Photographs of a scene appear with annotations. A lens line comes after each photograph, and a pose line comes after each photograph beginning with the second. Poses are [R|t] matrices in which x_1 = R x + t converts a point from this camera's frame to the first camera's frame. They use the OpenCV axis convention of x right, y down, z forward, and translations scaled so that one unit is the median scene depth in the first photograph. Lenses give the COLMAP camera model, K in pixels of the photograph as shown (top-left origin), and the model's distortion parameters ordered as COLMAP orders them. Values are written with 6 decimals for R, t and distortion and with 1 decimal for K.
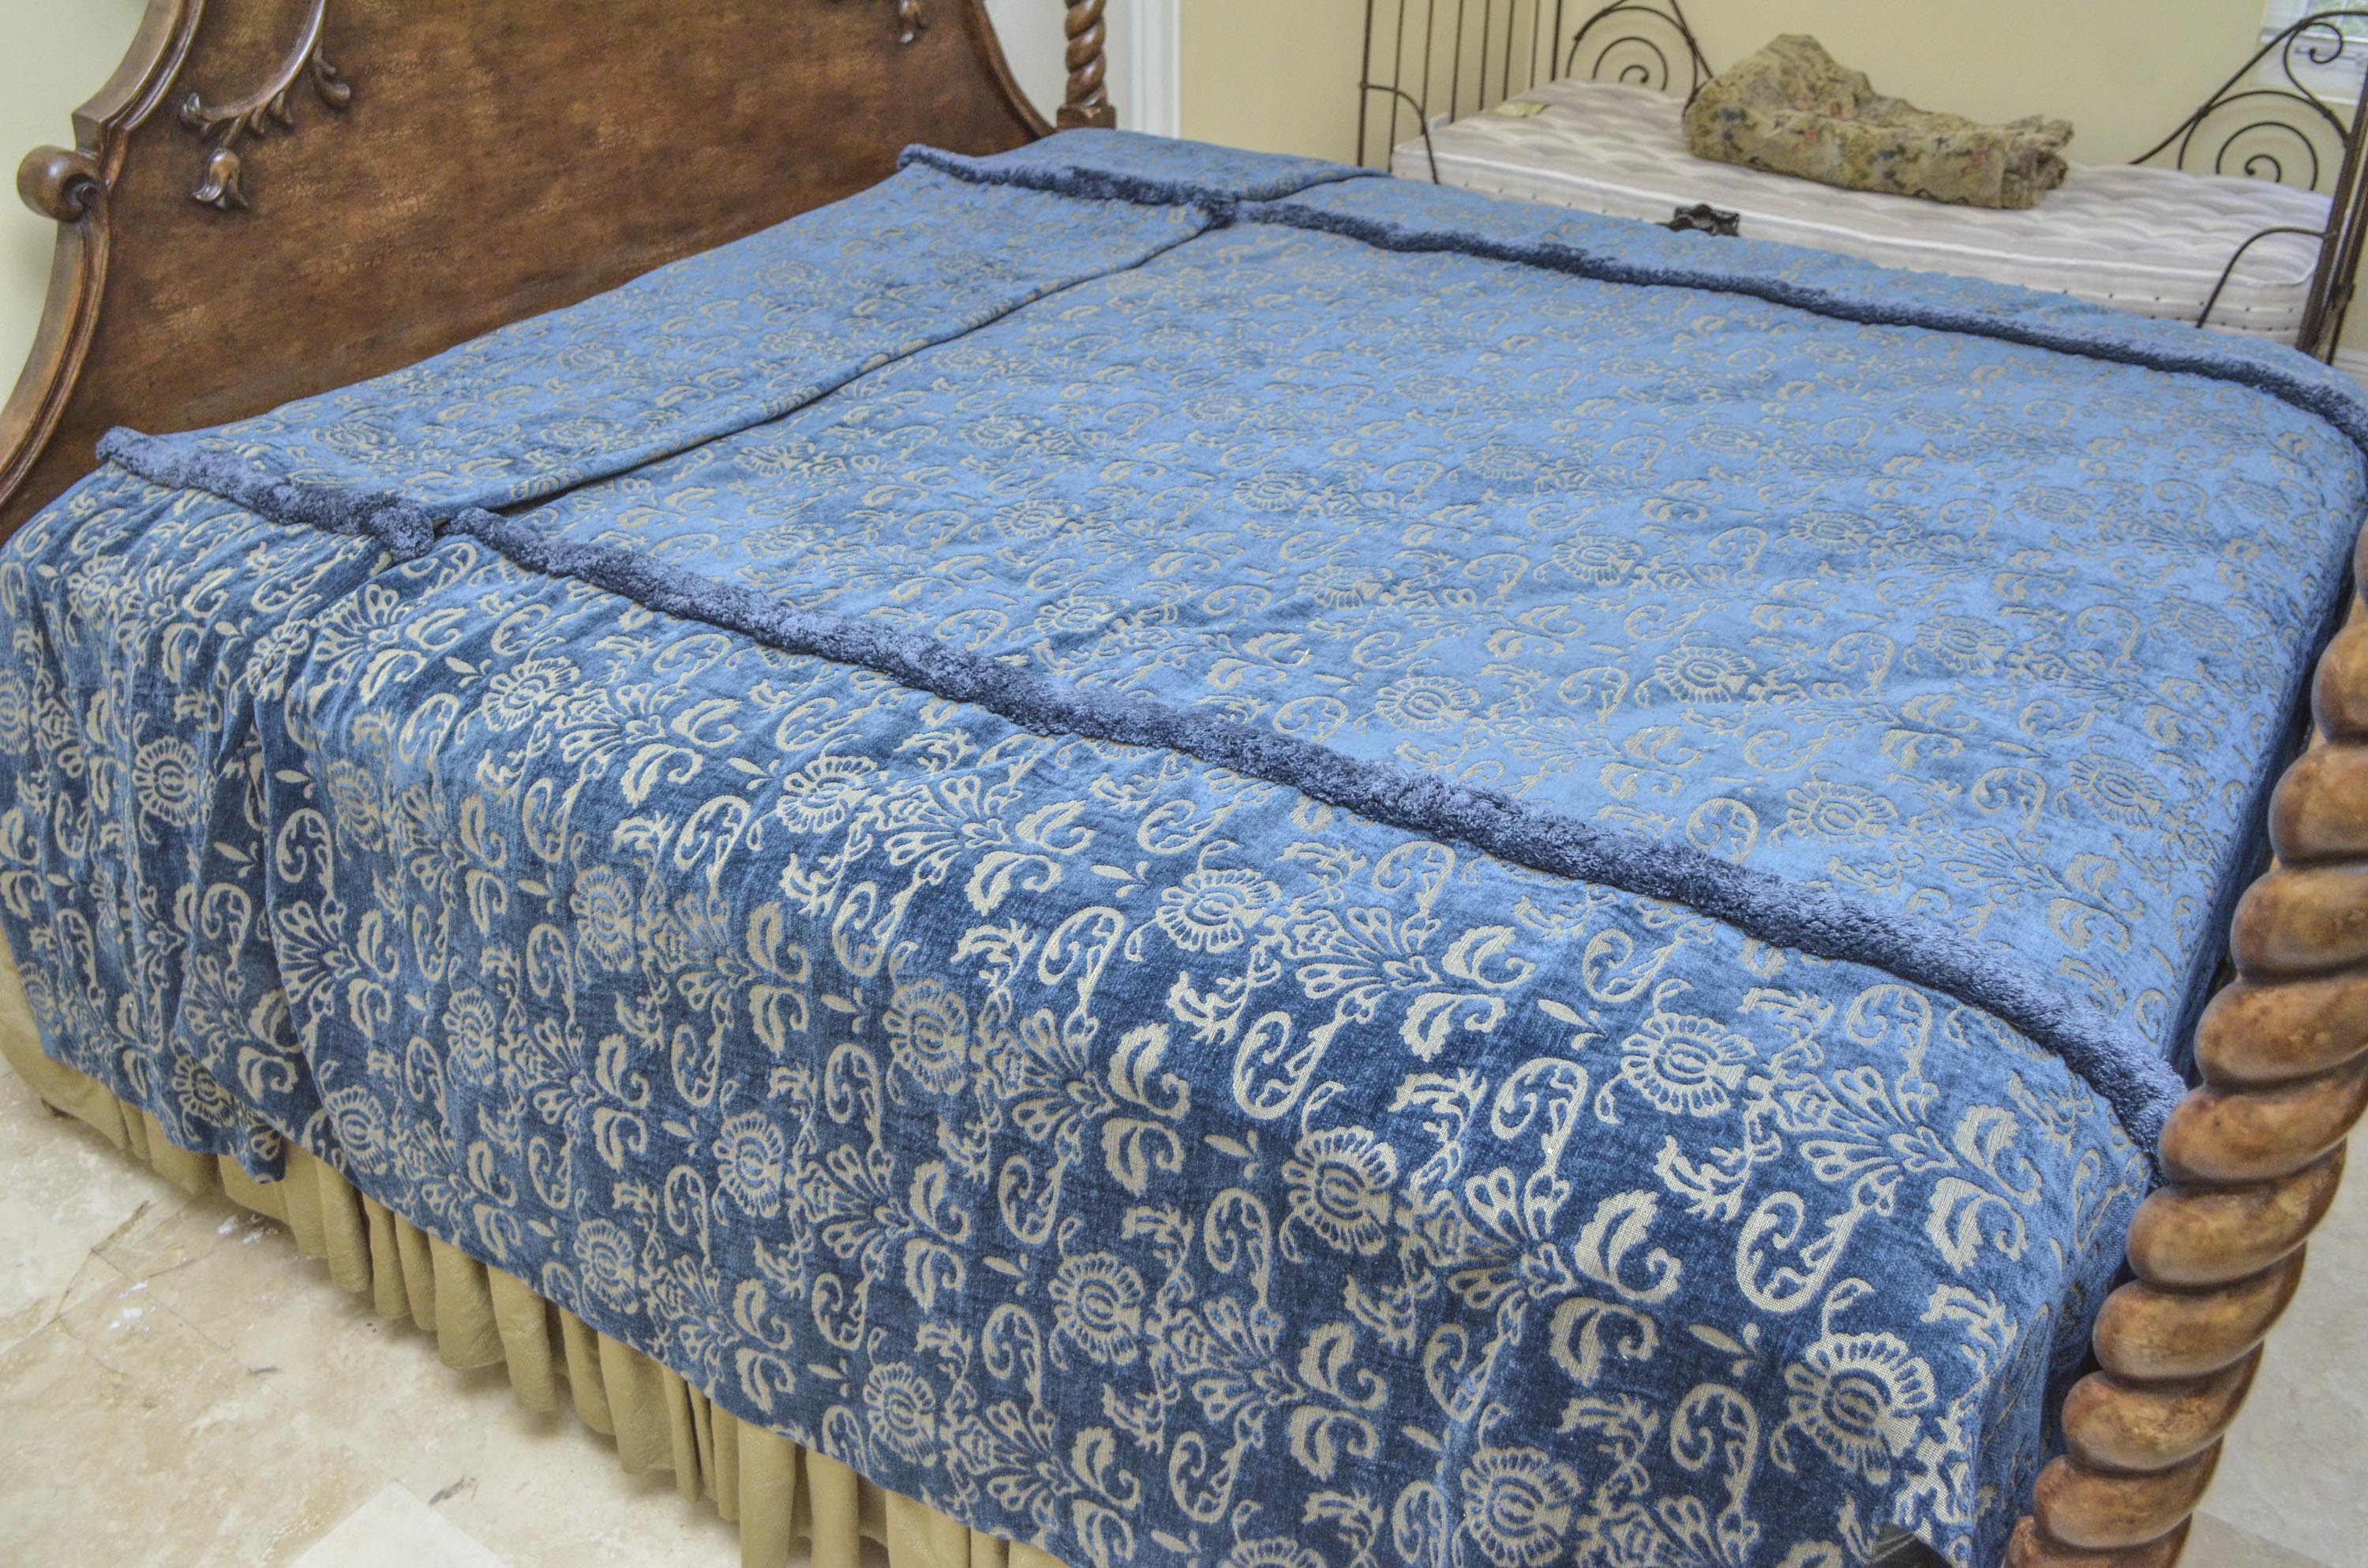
lens RADIAL K [[2001.7, 0, 1184.0], [0, 2001.7, 784.0], [0, 0, 1]] dist [-0.128003, 0.087413]
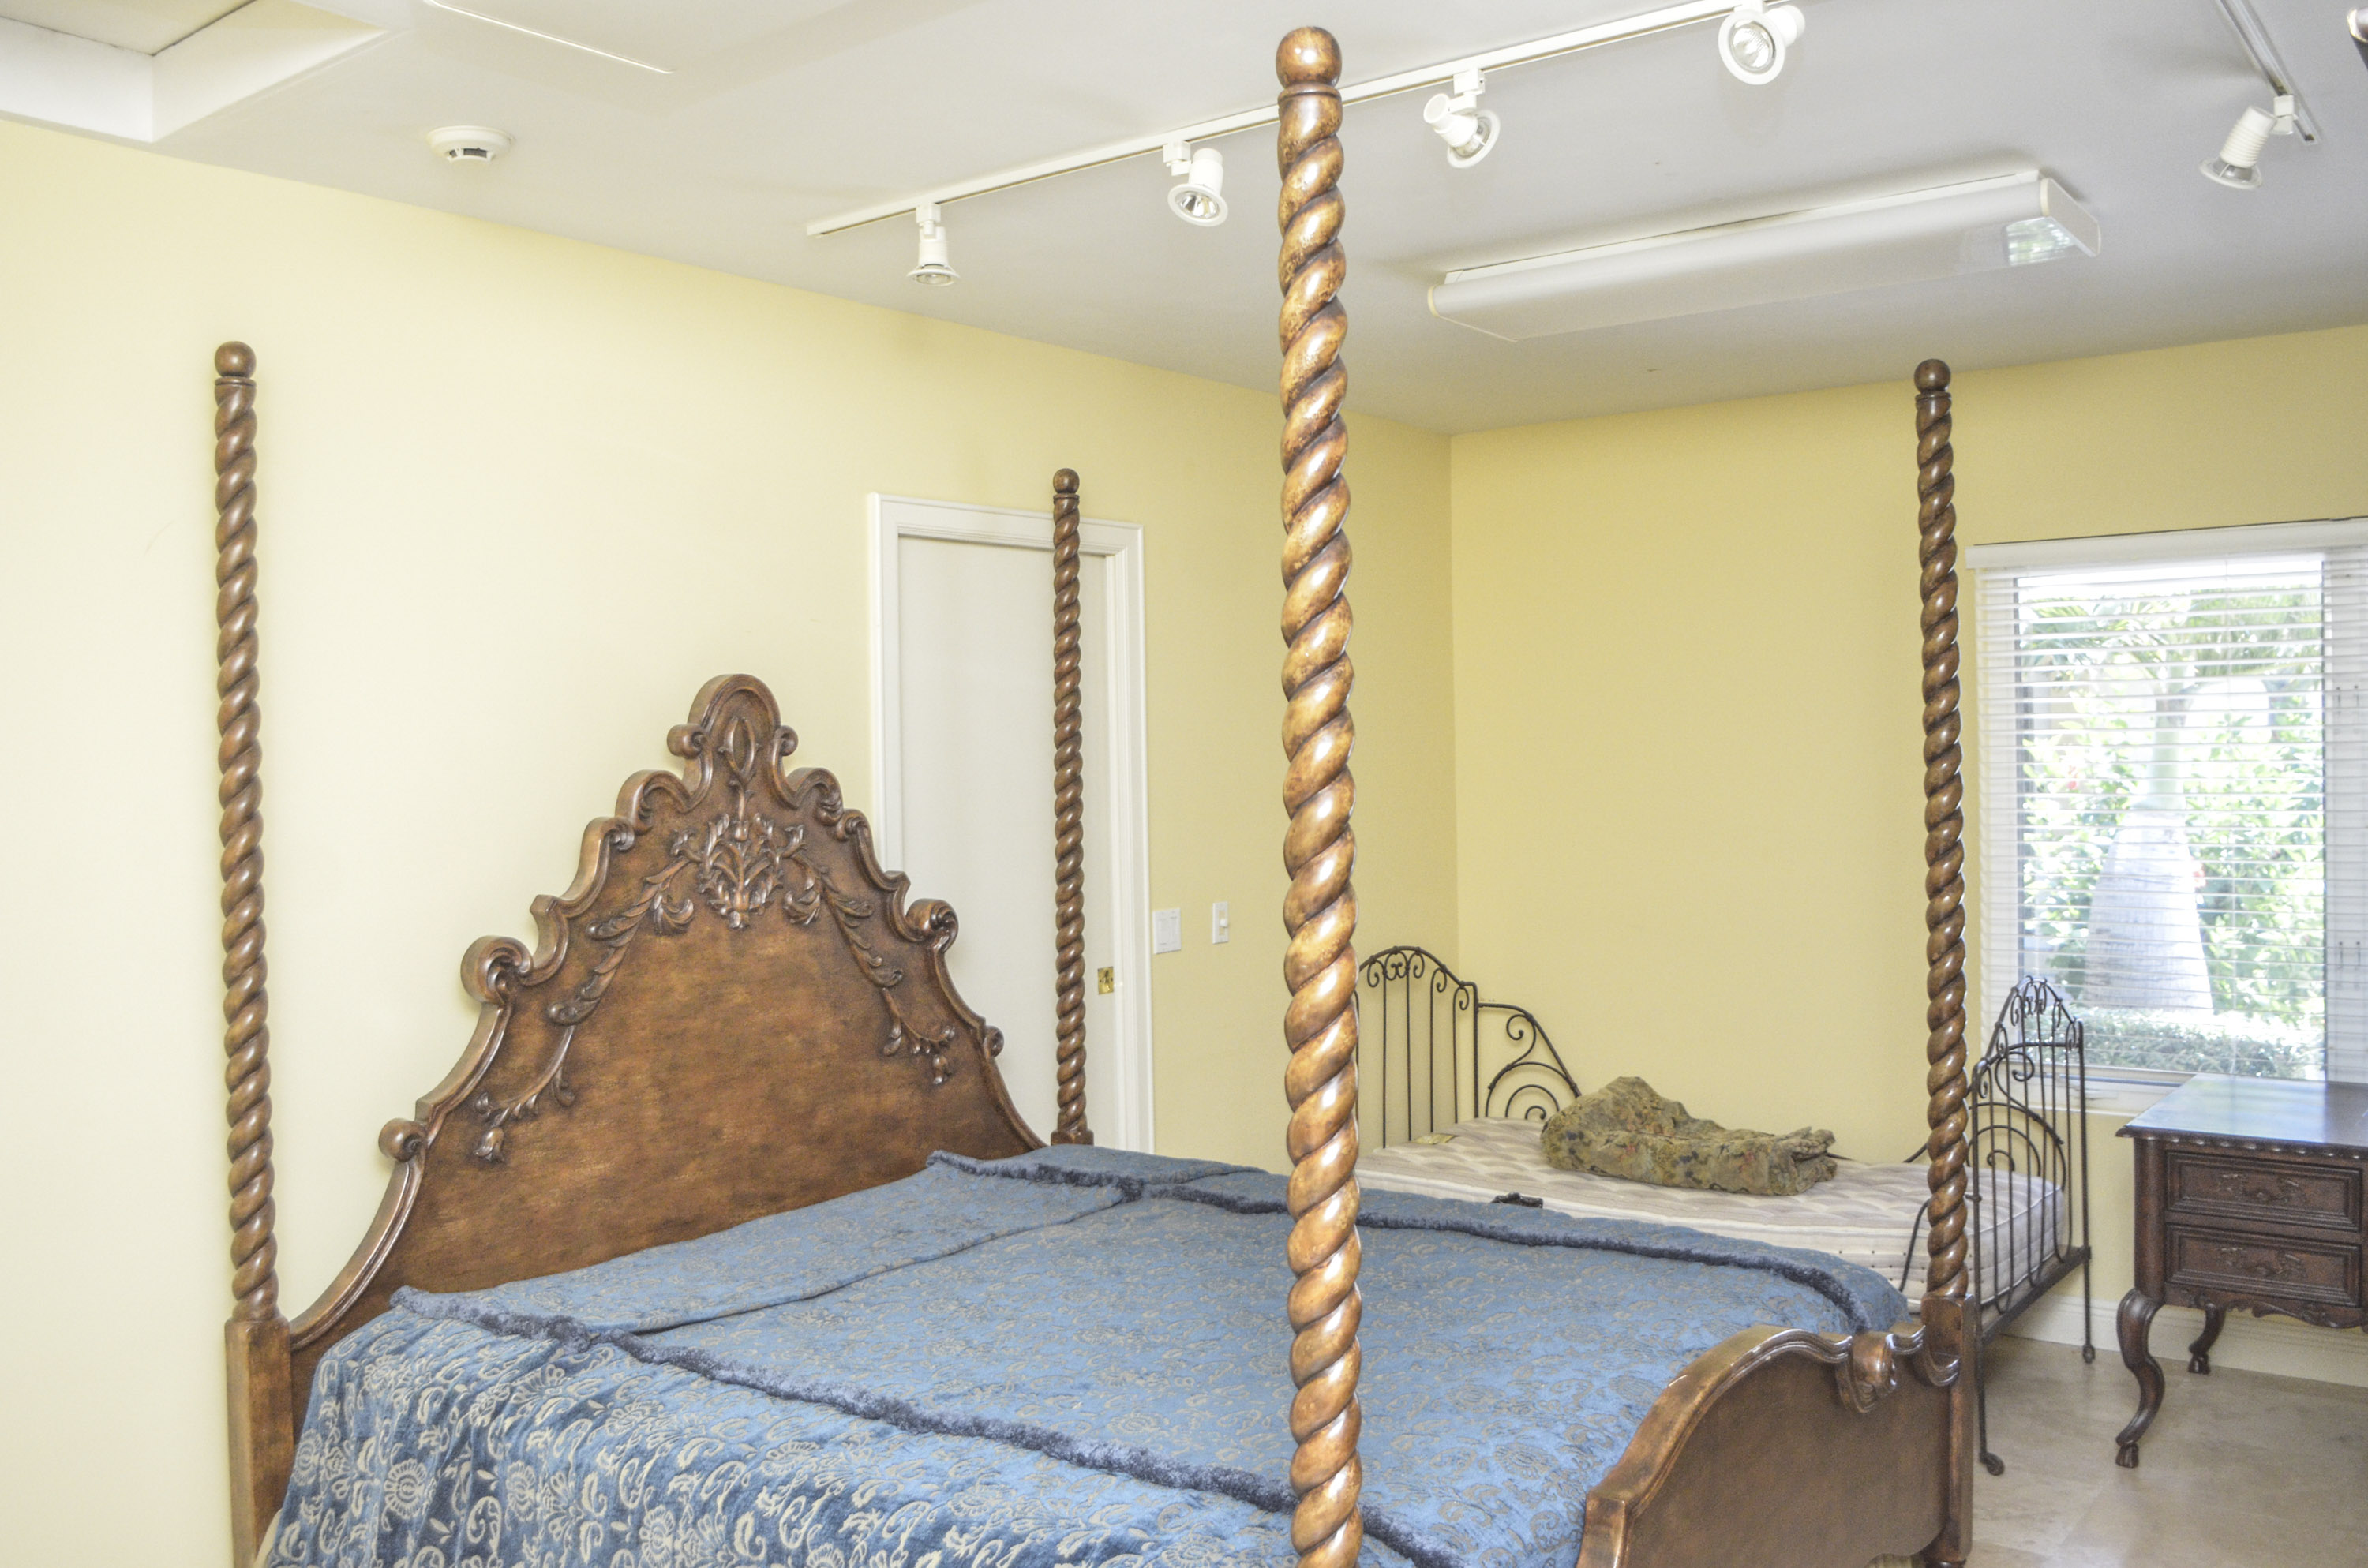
lens RADIAL K [[2001.7, 0, 1184.0], [0, 2001.7, 784.0], [0, 0, 1]] dist [-0.128003, 0.087413]
pose [[0.997315, -0.016880, -0.071261, 0.248422], [-0.021319, 0.864007, -0.503029, 0.288955], [0.070061, 0.503197, 0.861327, -0.639241]]
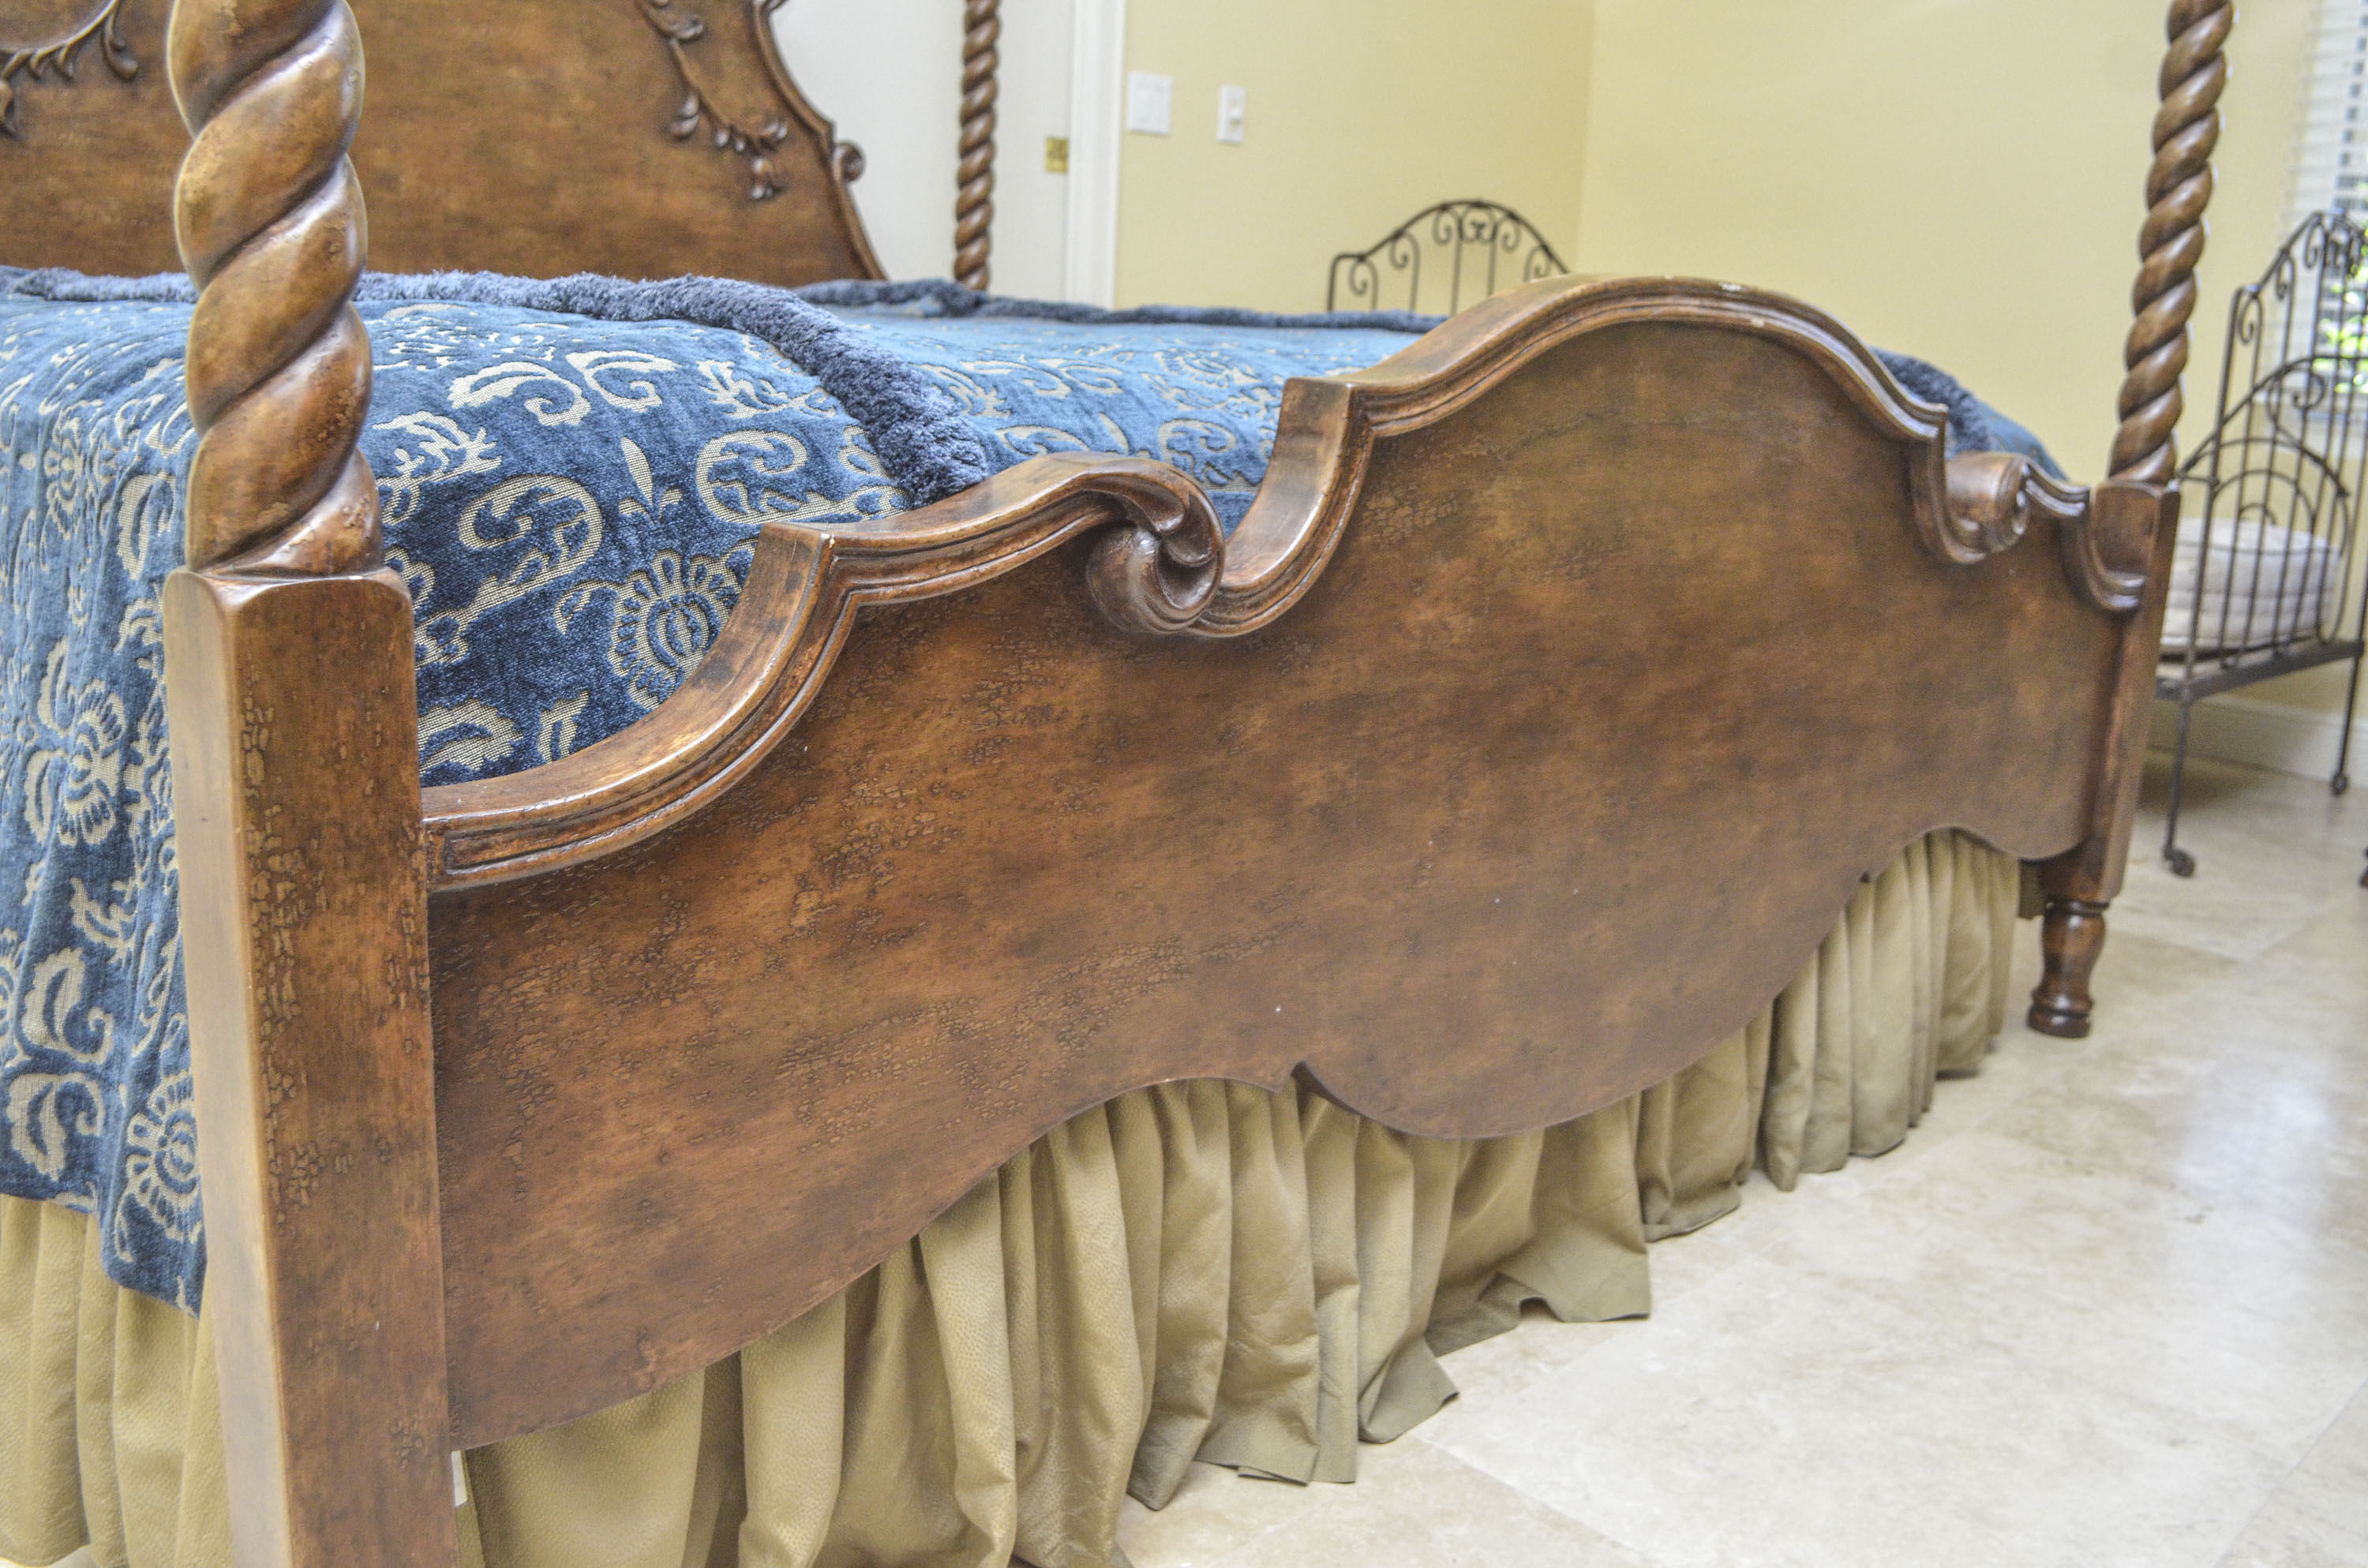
lens RADIAL K [[2001.7, 0, 1184.0], [0, 2001.7, 784.0], [0, 0, 1]] dist [-0.128003, 0.087413]
pose [[0.978686, 0.093599, -0.182793, 0.511804], [-0.145847, 0.943423, -0.297795, 0.353173], [0.144578, 0.318108, 0.936966, 0.174151]]
